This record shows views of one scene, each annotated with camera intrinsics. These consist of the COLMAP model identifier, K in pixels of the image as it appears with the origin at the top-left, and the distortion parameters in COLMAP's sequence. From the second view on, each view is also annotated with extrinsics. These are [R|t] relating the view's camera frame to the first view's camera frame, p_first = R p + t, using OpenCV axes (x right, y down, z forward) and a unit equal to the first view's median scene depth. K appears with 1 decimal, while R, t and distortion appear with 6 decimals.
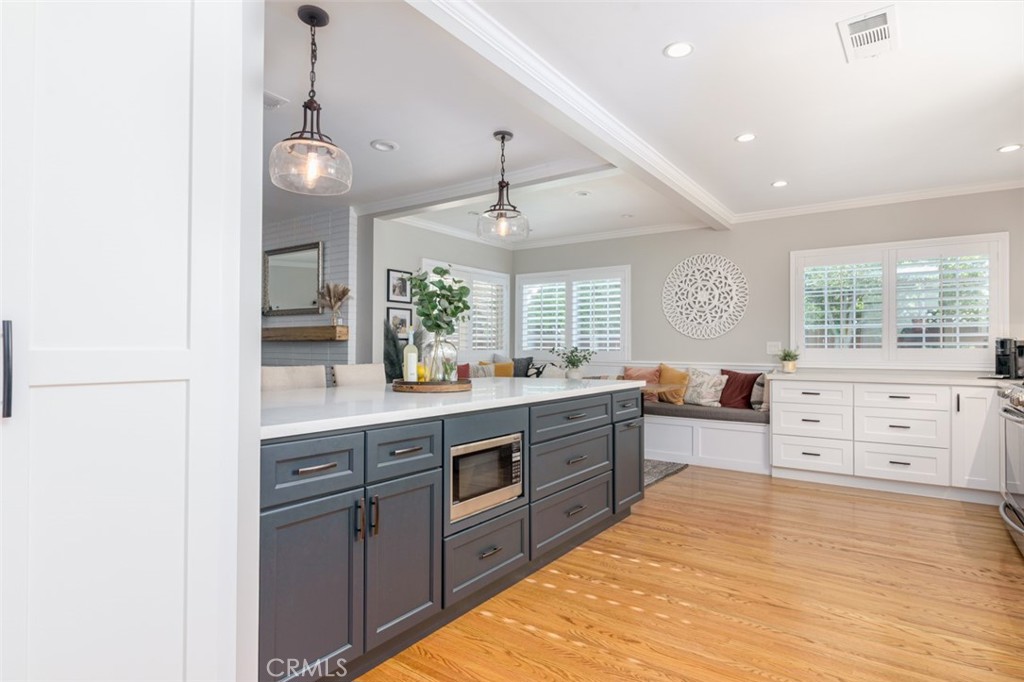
lens RADIAL K [[555.7, 0, 507.6], [0, 555.7, 344.3], [0, 0, 1]] dist [-0.003772, -0.000593]
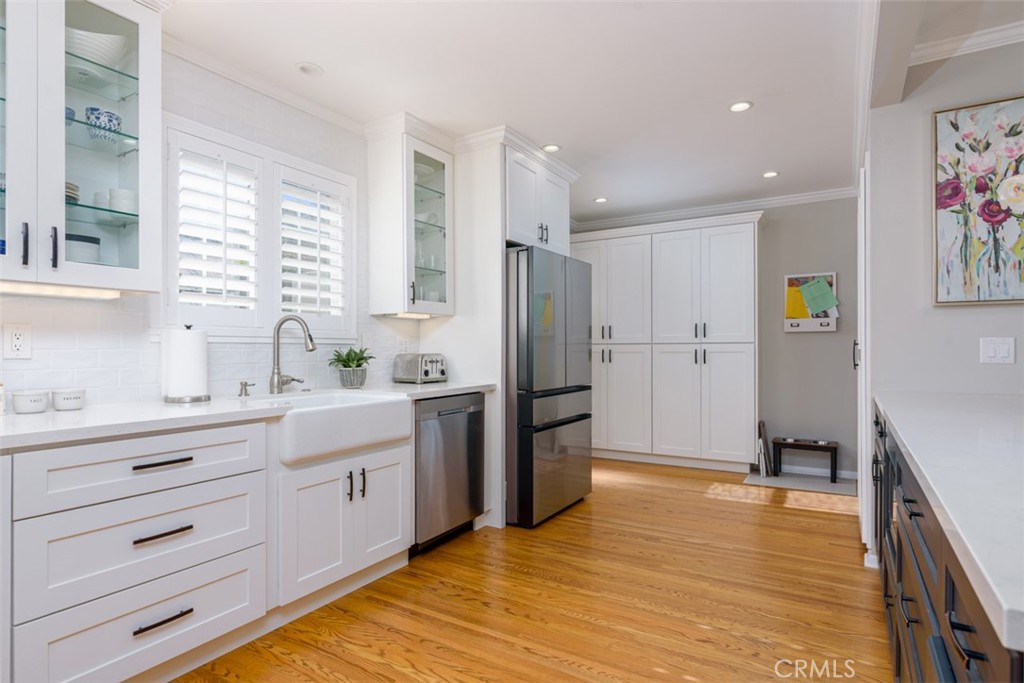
lens RADIAL K [[555.7, 0, 507.6], [0, 555.7, 344.8], [0, 0, 1]] dist [-0.003772, -0.000593]
pose [[-0.997360, -0.003335, -0.072533, 0.244501], [-0.002185, 0.999871, -0.015929, 0.006394], [0.072577, -0.015729, -0.997239, 0.742606]]
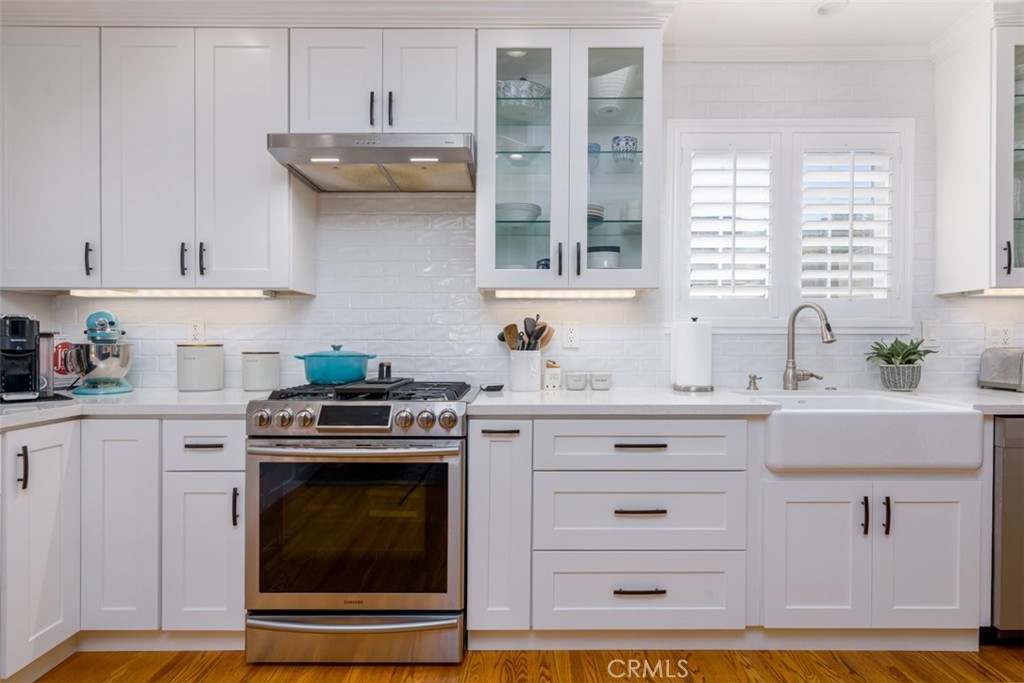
lens RADIAL K [[528.3, 0, 511.6], [0, 528.3, 346.5], [0, 0, 1]] dist [0.004455, -0.000376]
pose [[-0.578809, -0.010424, 0.815396, 0.199979], [-0.008901, 0.999939, 0.006465, 0.006797], [-0.815414, -0.003515, -0.578867, 0.667350]]
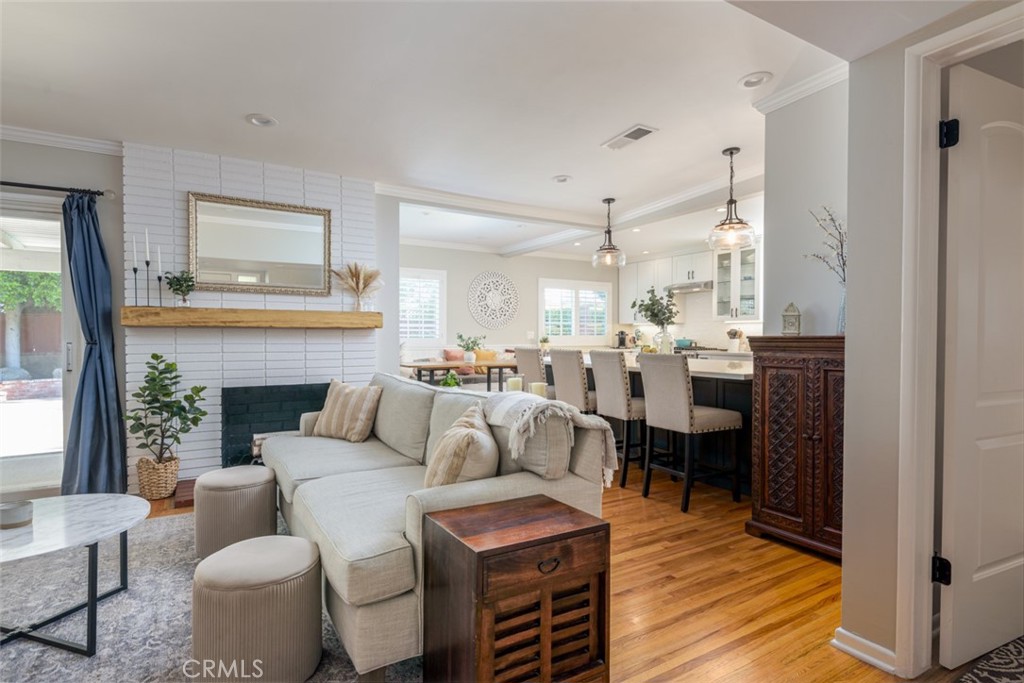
lens RADIAL K [[528.3, 0, 511.6], [0, 528.3, 346.5], [0, 0, 1]] dist [0.004455, -0.000376]
pose [[0.392474, -0.022489, 0.919488, -0.928817], [-0.004504, 0.999642, 0.026371, -0.000756], [-0.919752, -0.014491, 0.392232, 0.413921]]
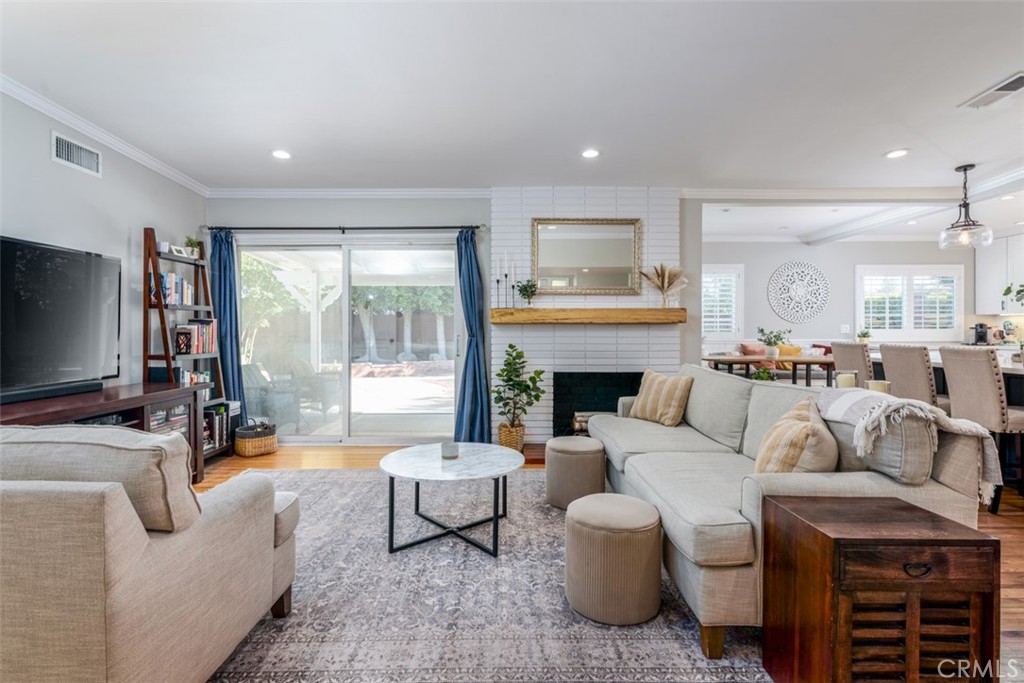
lens RADIAL K [[499.4, 0, 506.6], [0, 499.4, 334.0], [0, 0, 1]] dist [-0.000186, -0.001369]
pose [[0.811897, -0.010117, 0.583713, -0.978223], [0.001301, 0.999879, 0.015520, -0.001734], [-0.583799, -0.011841, 0.811812, 0.420298]]
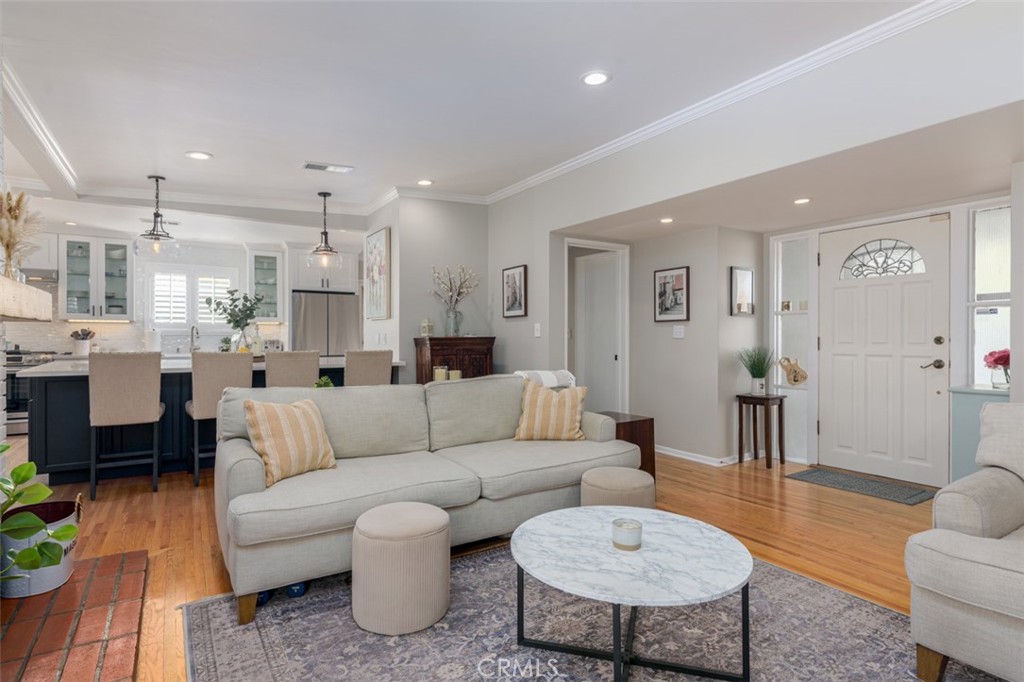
lens RADIAL K [[523.0, 0, 512.0], [0, 523.0, 341.0], [0, 0, 1]] dist [0.001779, -0.000729]
pose [[-0.932235, -0.007174, 0.361783, -0.787108], [-0.007187, 0.999973, 0.001310, 0.006097], [-0.361783, -0.001379, -0.932261, 1.162706]]
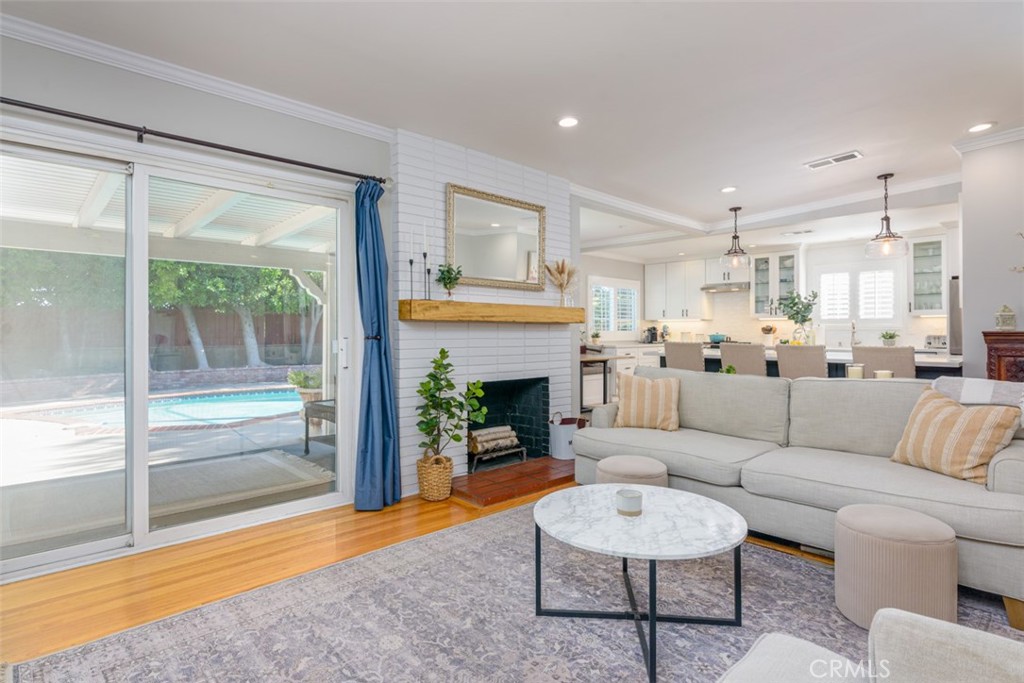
lens RADIAL K [[539.2, 0, 510.8], [0, 539.2, 332.7], [0, 0, 1]] dist [0.000819, -0.000163]
pose [[0.181403, -0.005536, 0.983393, -1.113679], [-0.006549, 0.999955, 0.006838, 0.002944], [-0.983387, -0.007680, 0.181358, 0.862600]]
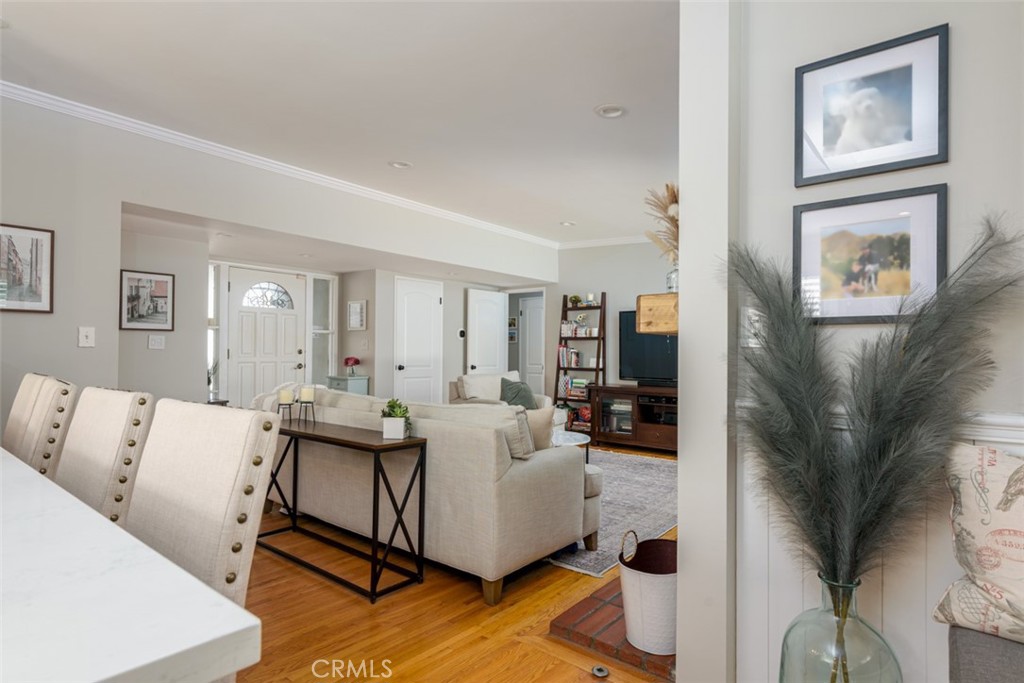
lens RADIAL K [[539.4, 0, 511.8], [0, 539.4, 344.6], [0, 0, 1]] dist [0.001498, -0.000200]
pose [[-0.056650, -0.018448, -0.998224, 0.057295], [-0.002789, 0.999828, -0.018319, 0.006823], [0.998390, 0.001747, -0.056692, 0.843402]]
